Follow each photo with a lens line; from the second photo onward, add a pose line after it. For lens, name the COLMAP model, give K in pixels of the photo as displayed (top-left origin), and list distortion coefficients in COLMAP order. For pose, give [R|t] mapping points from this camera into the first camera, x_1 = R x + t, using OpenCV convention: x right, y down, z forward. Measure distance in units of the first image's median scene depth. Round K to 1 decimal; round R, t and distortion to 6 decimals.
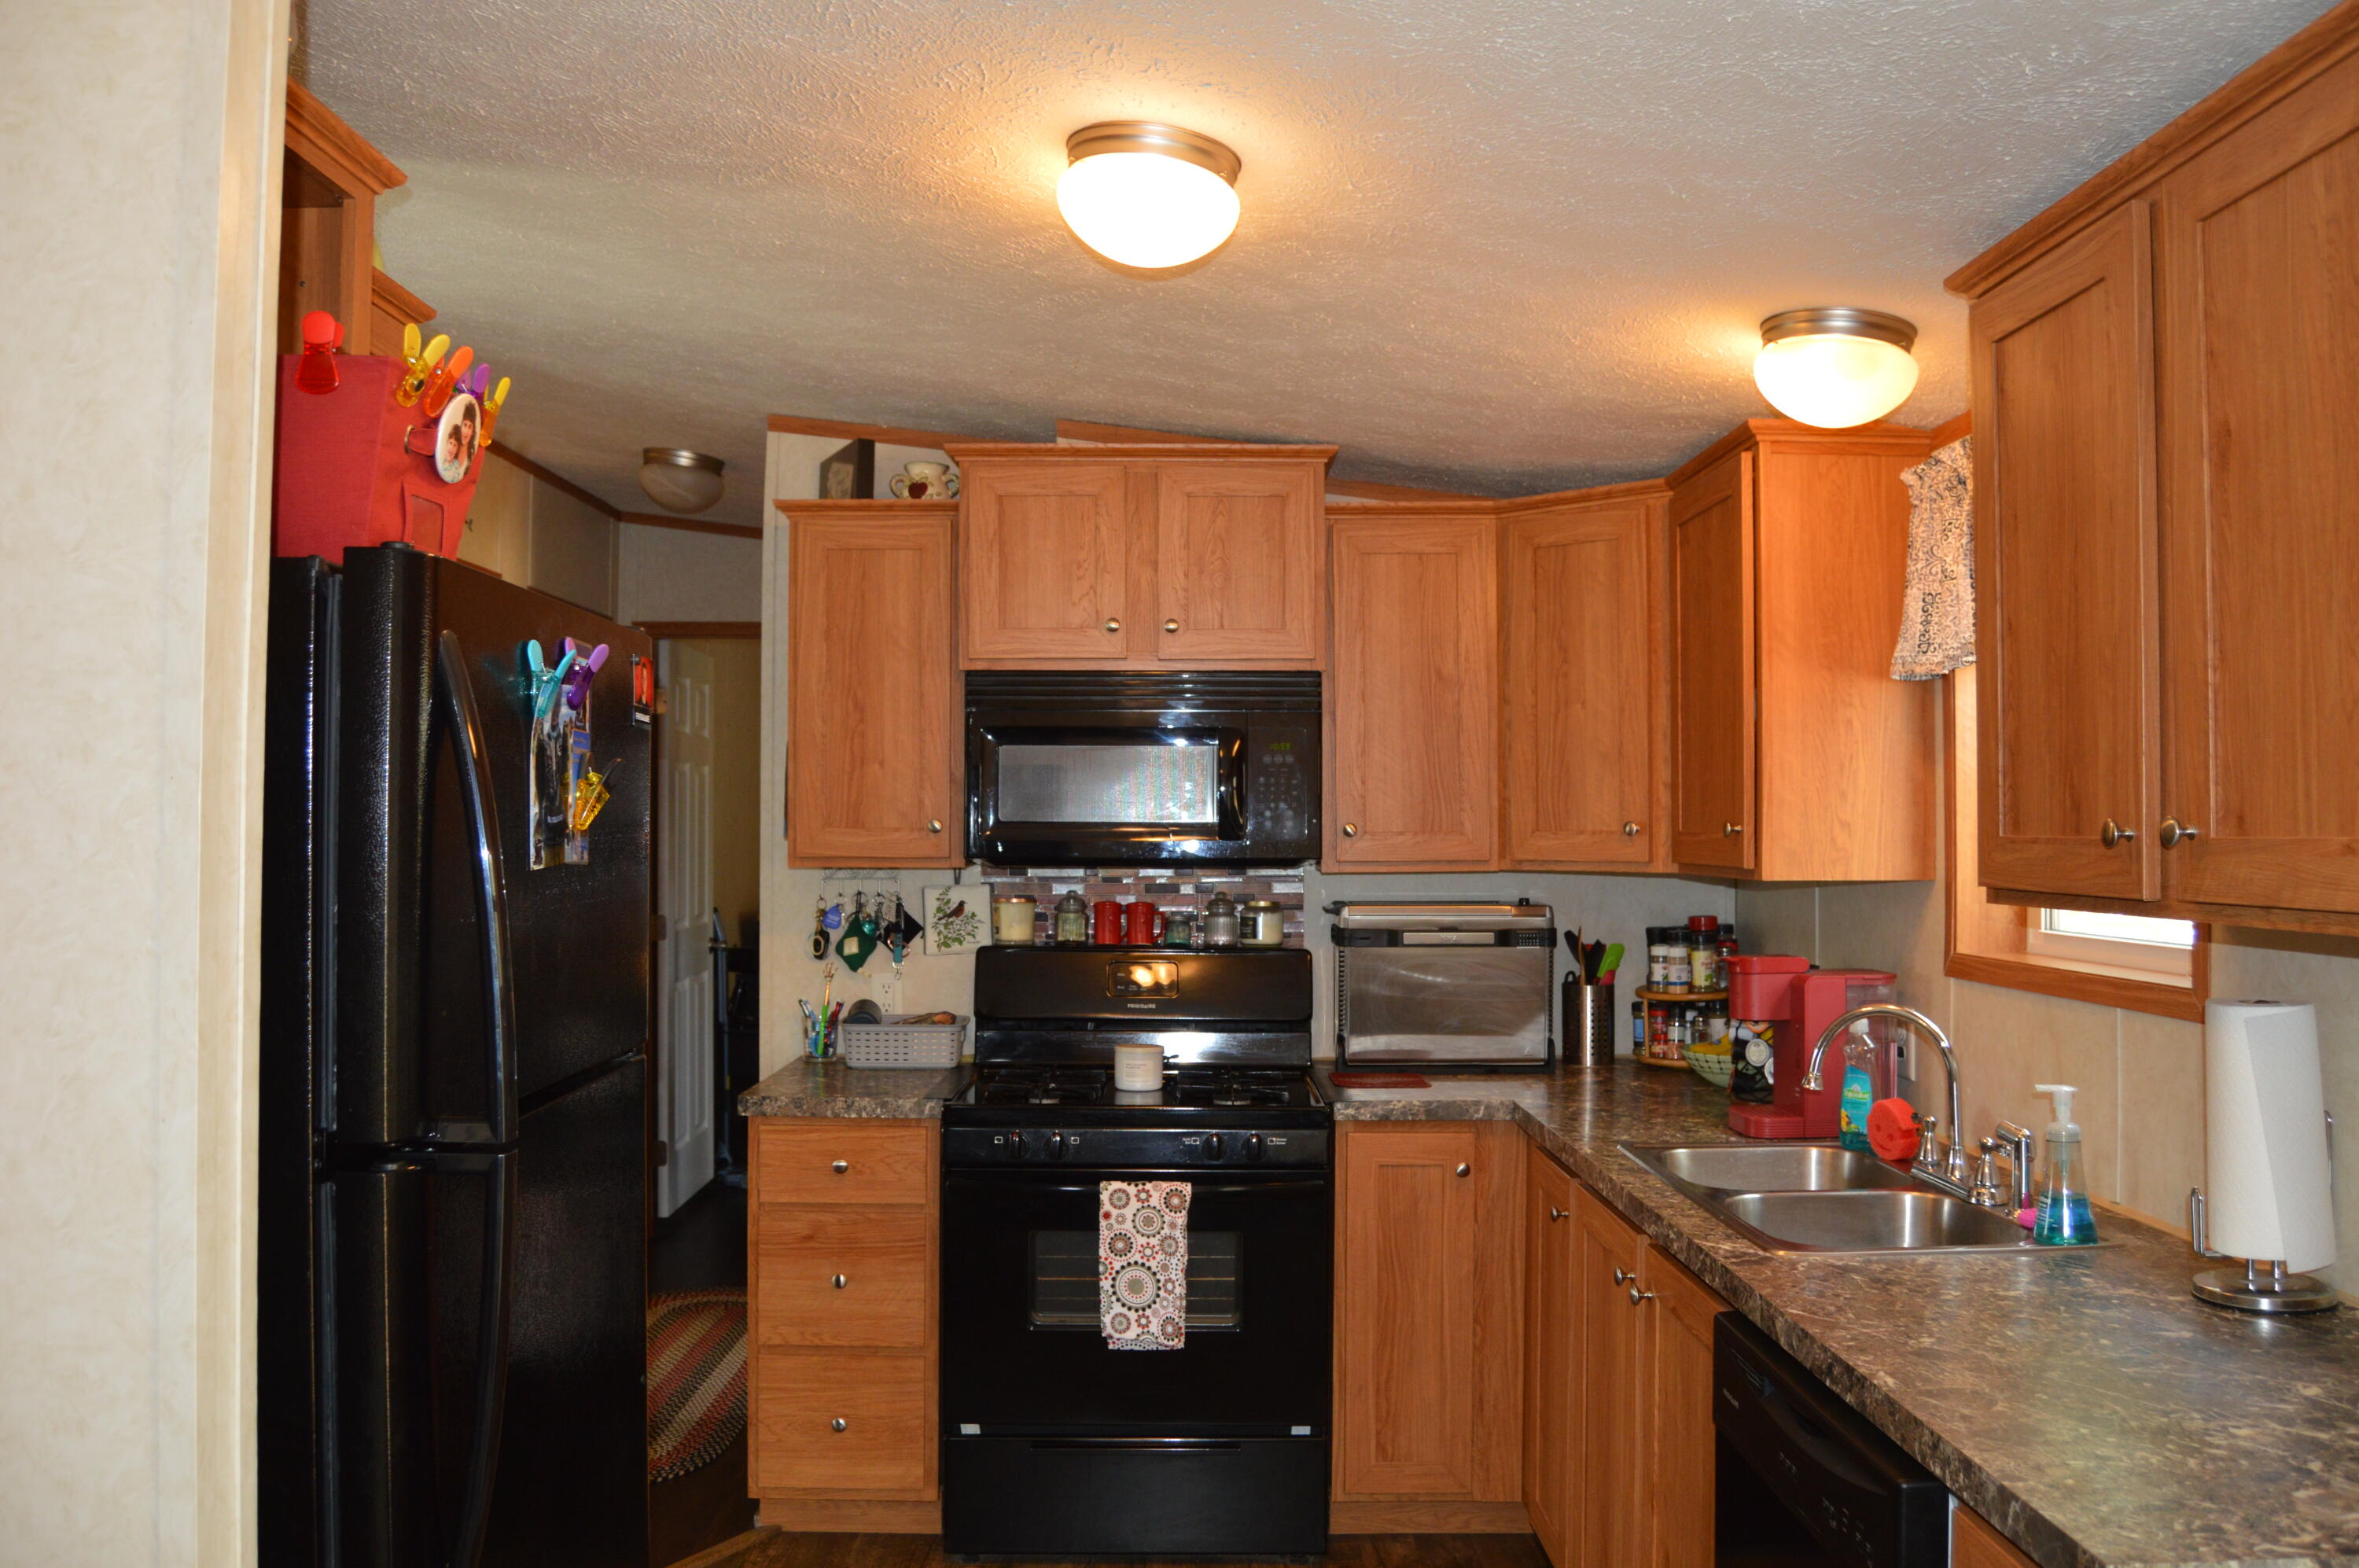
lens RADIAL K [[1863.6, 0, 1179.0], [0, 1863.6, 789.5], [0, 0, 1]] dist [-0.091822, 0.031404]
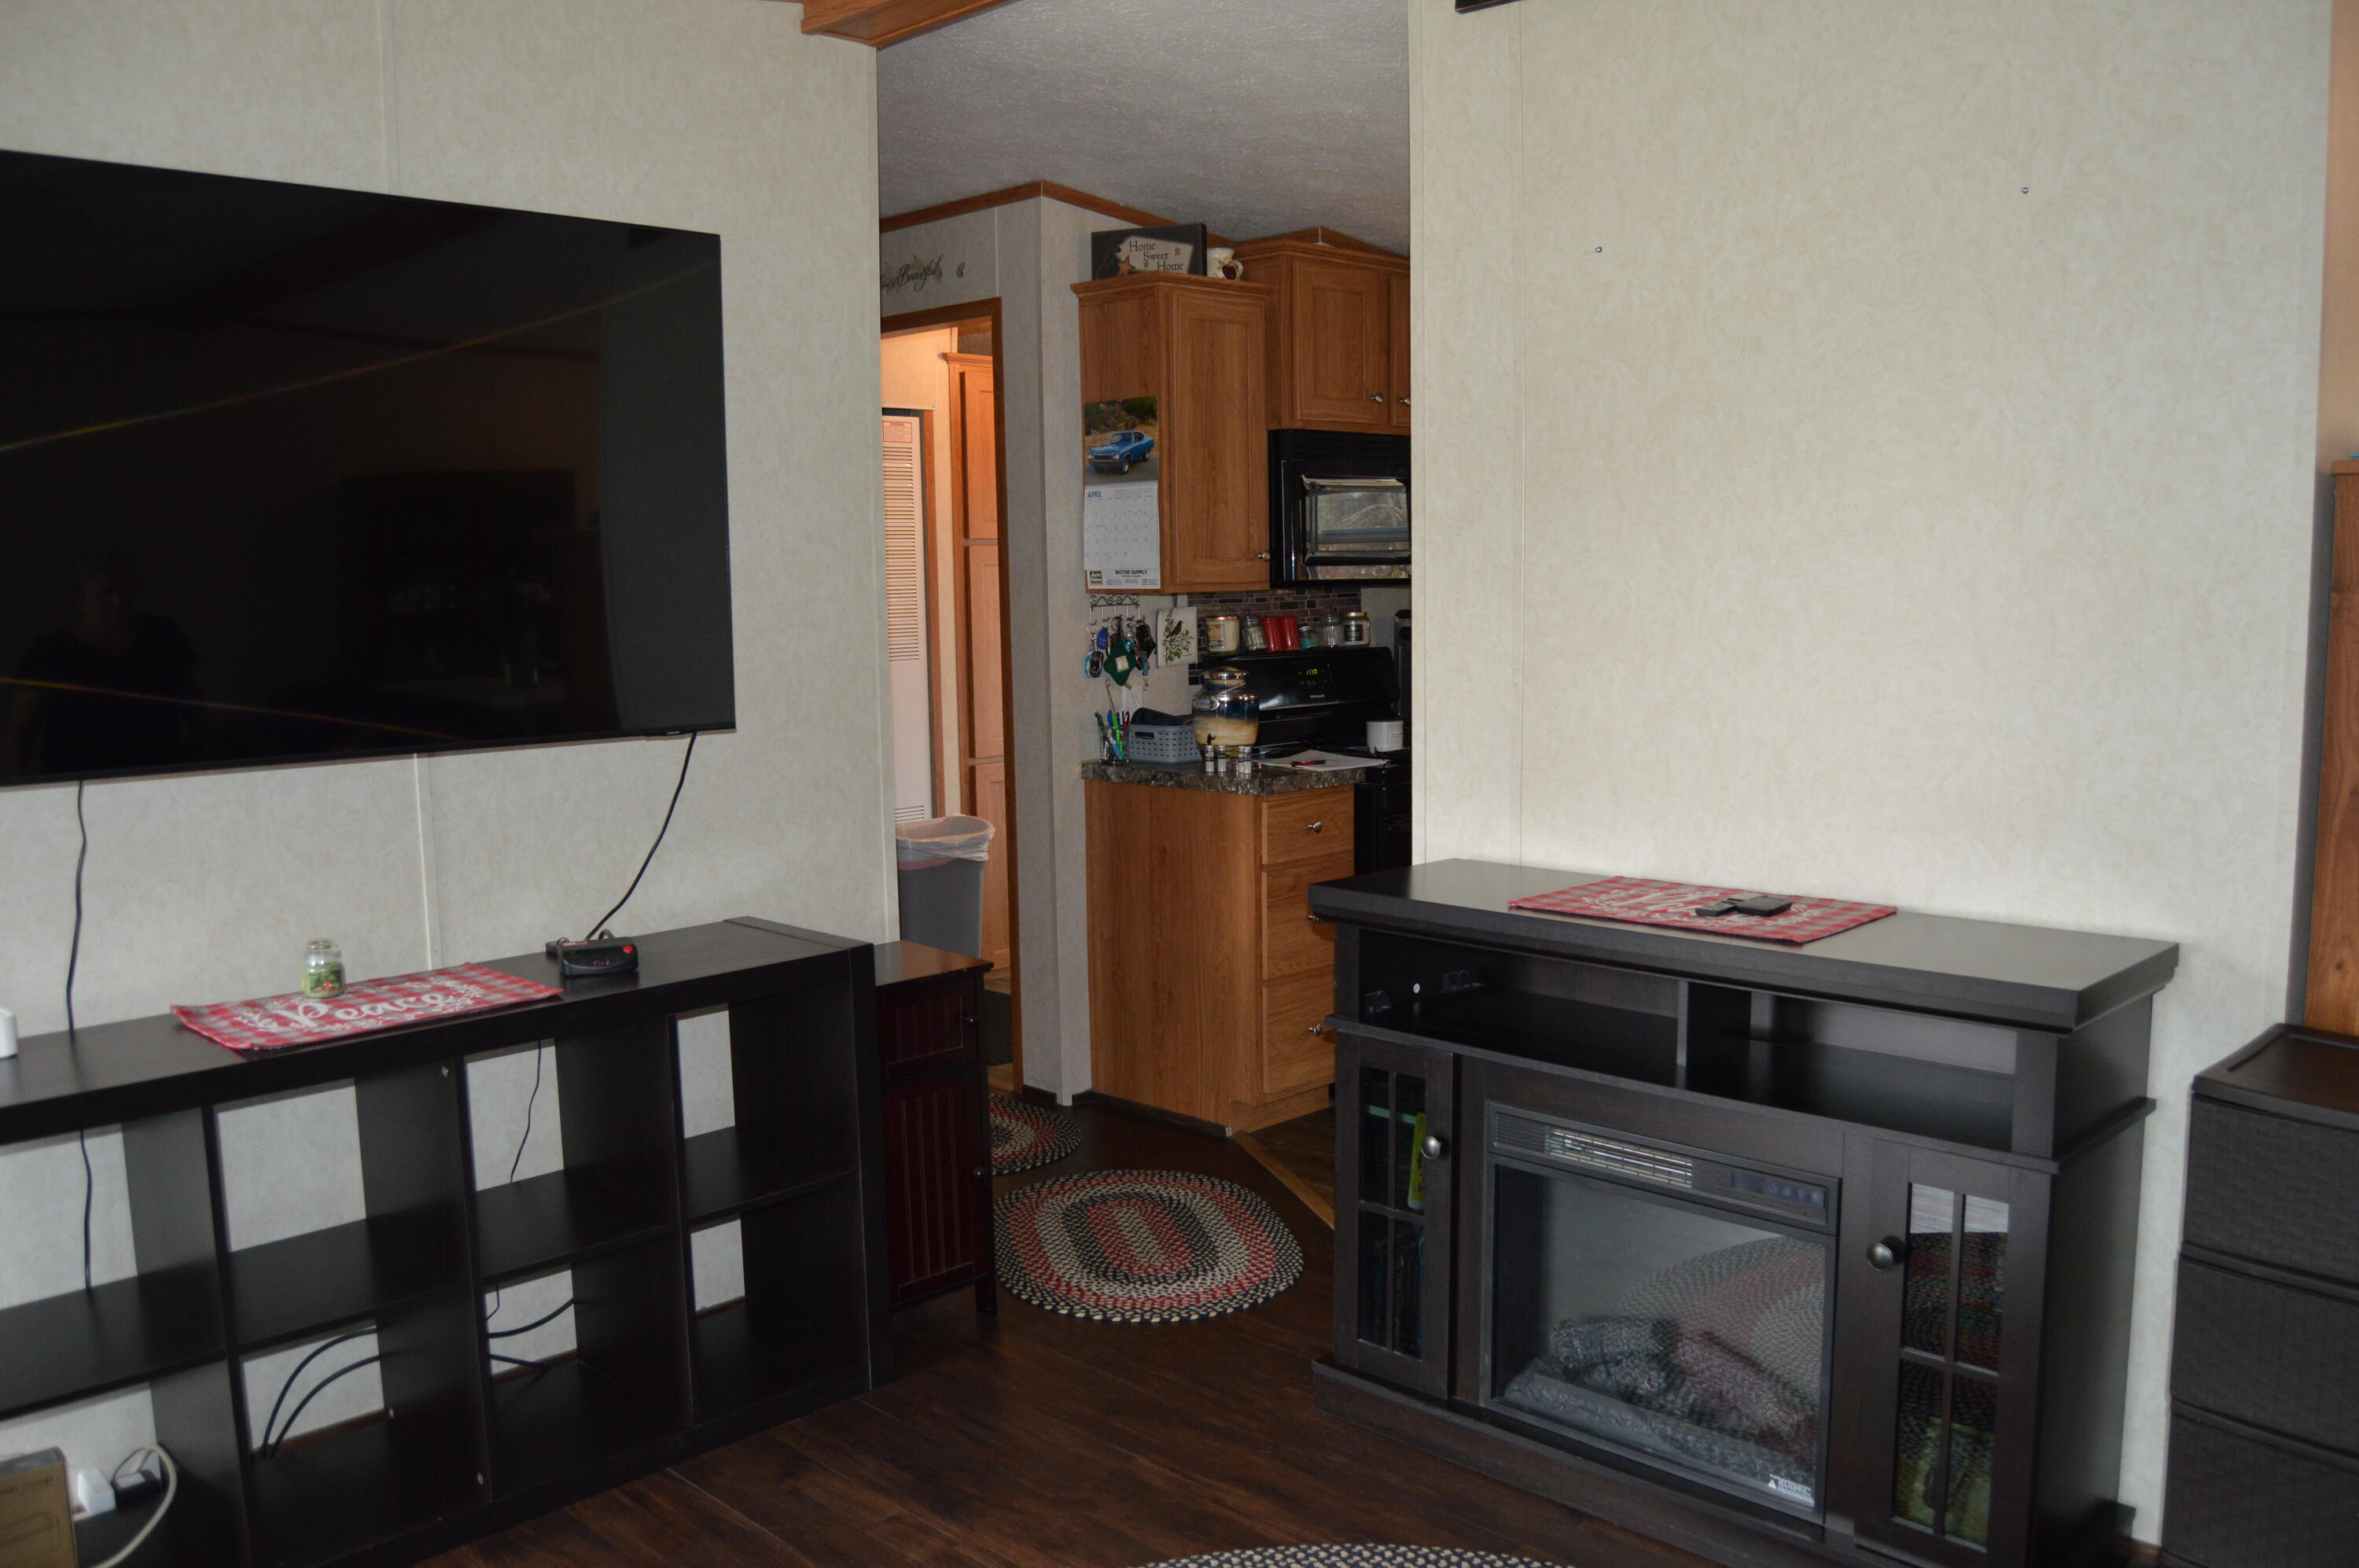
lens RADIAL K [[1863.6, 0, 1179.0], [0, 1863.6, 789.5], [0, 0, 1]] dist [-0.091822, 0.031404]
pose [[0.704622, -0.098038, 0.702777, -1.103711], [0.006012, 0.991199, 0.132245, 0.010373], [-0.709557, -0.088957, 0.699010, 0.179331]]
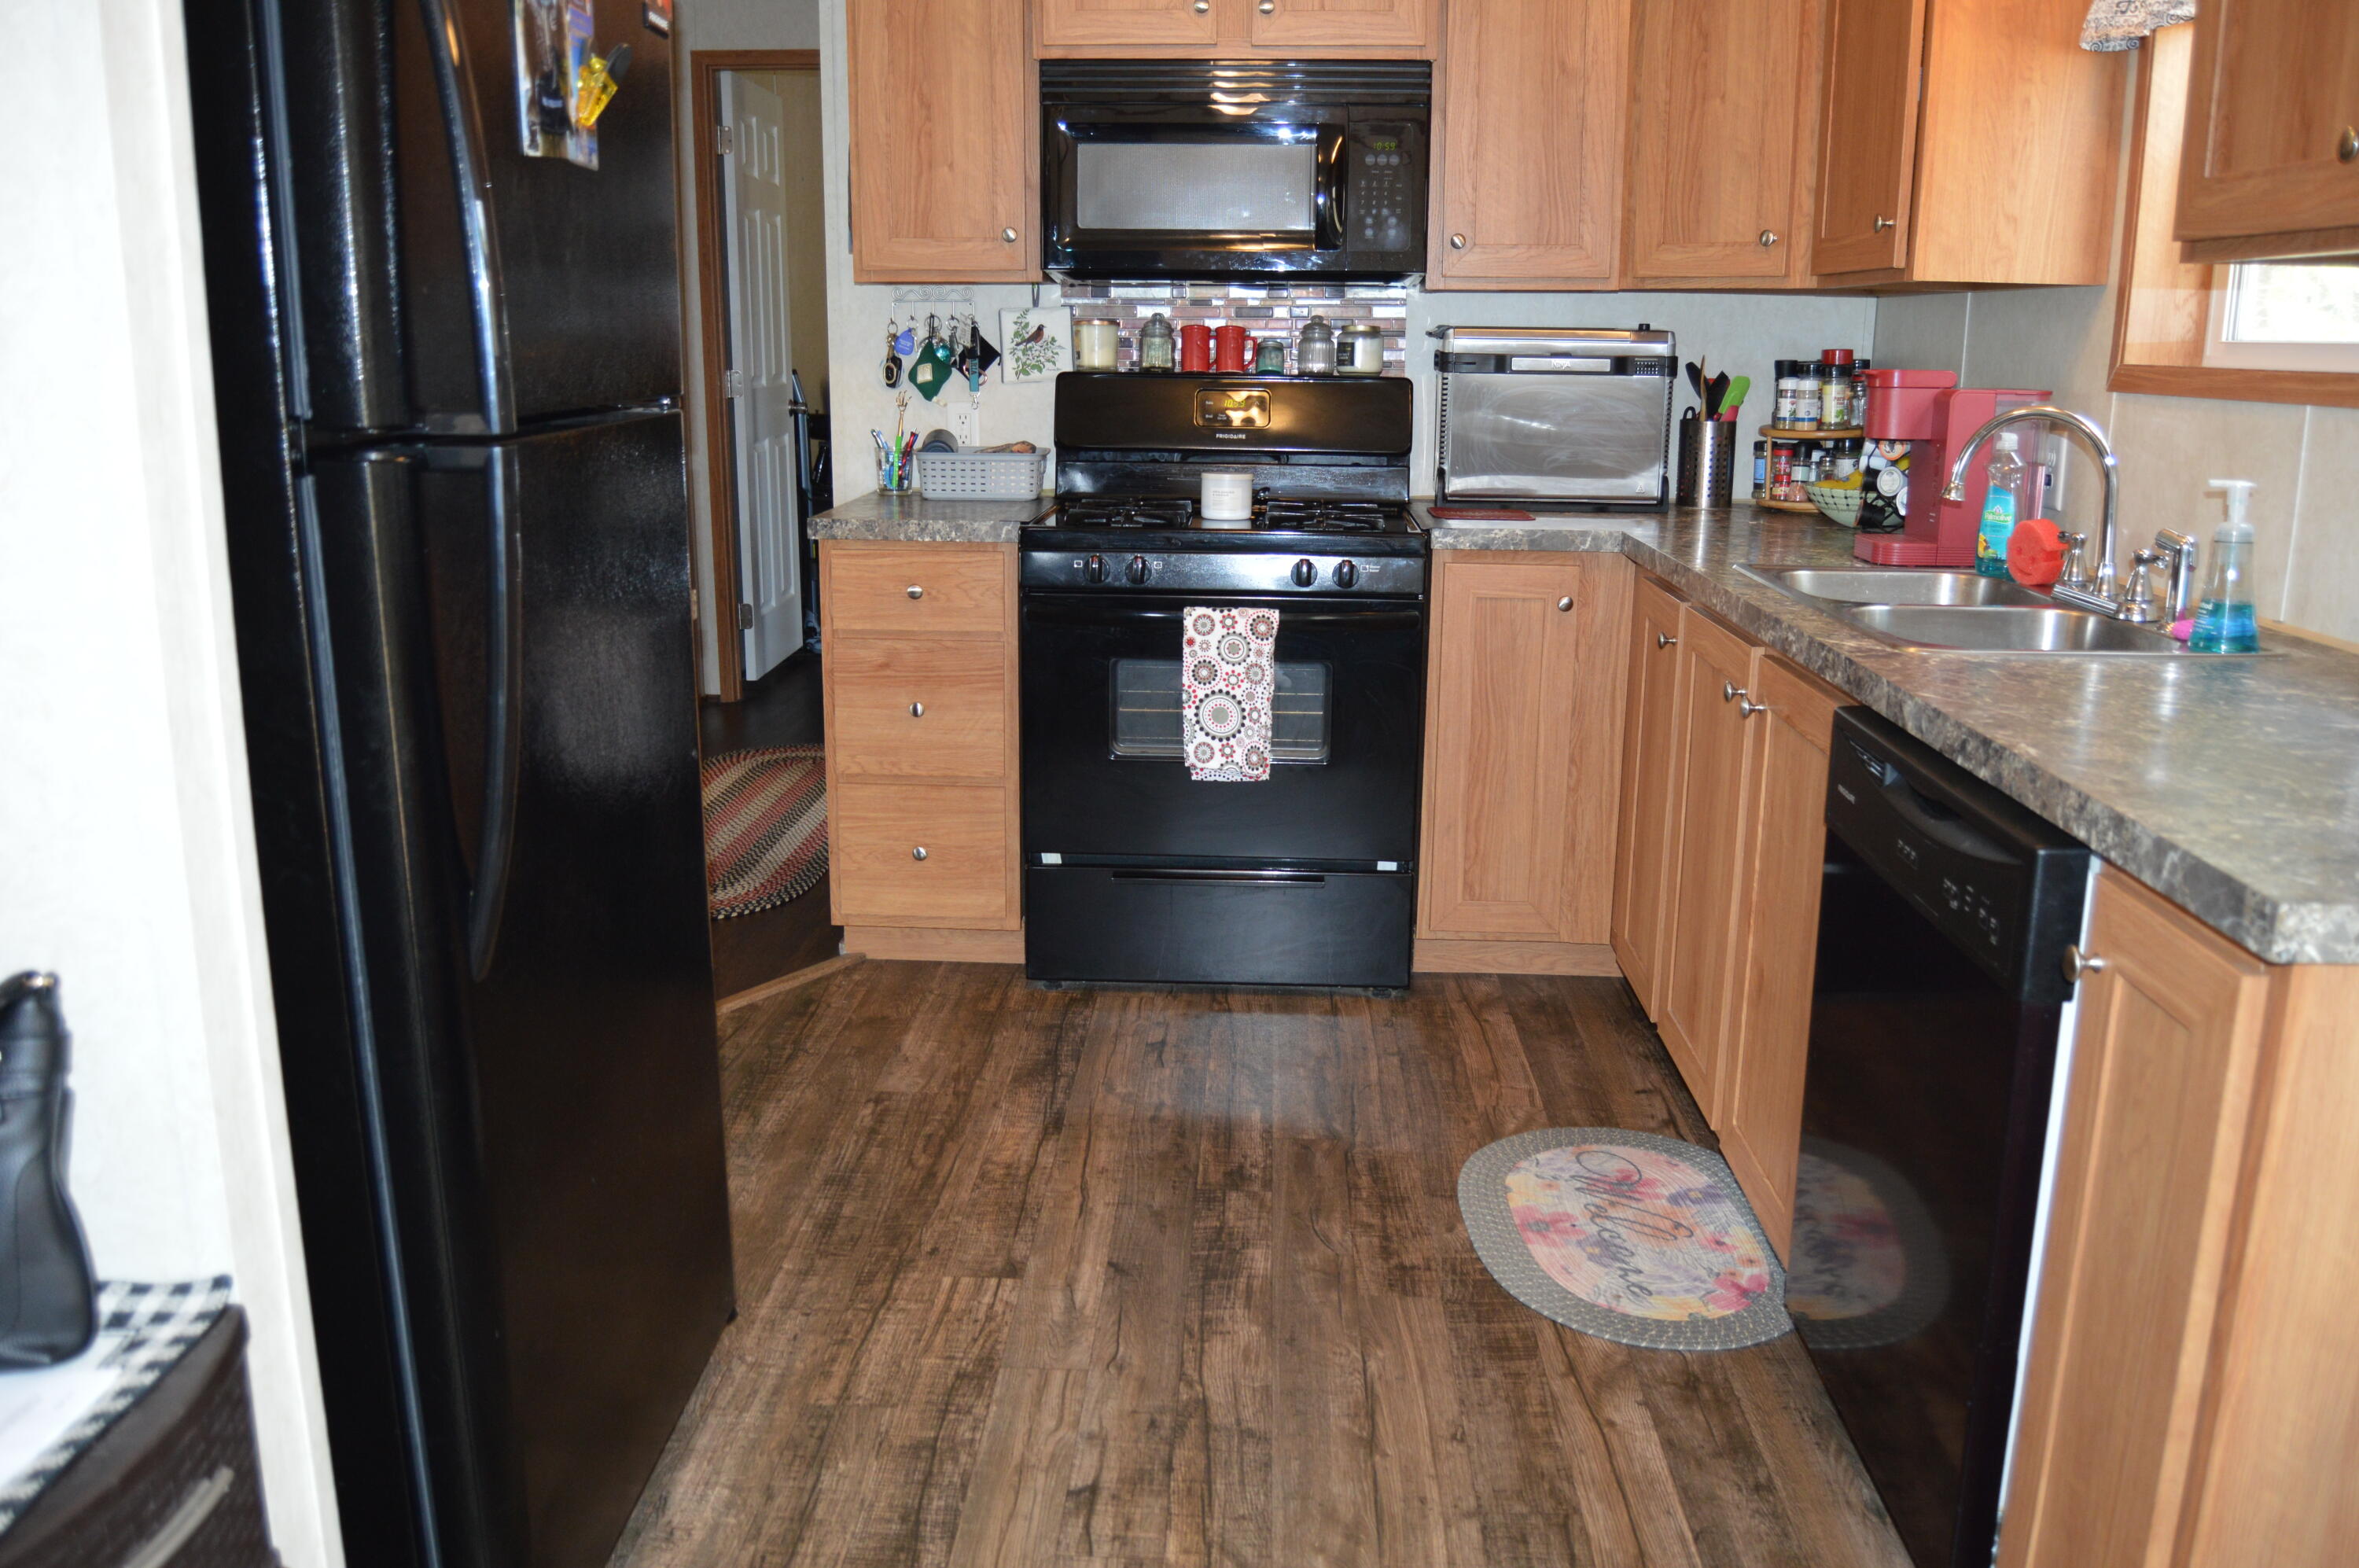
lens RADIAL K [[1869.7, 0, 1178.5], [0, 1869.7, 790.0], [0, 0, 1]] dist [-0.094218, 0.034976]
pose [[0.998511, 0.016529, -0.051990, 0.006179], [-0.002772, 0.967135, 0.254247, 0.055297], [0.054484, -0.253724, 0.965741, 0.043452]]
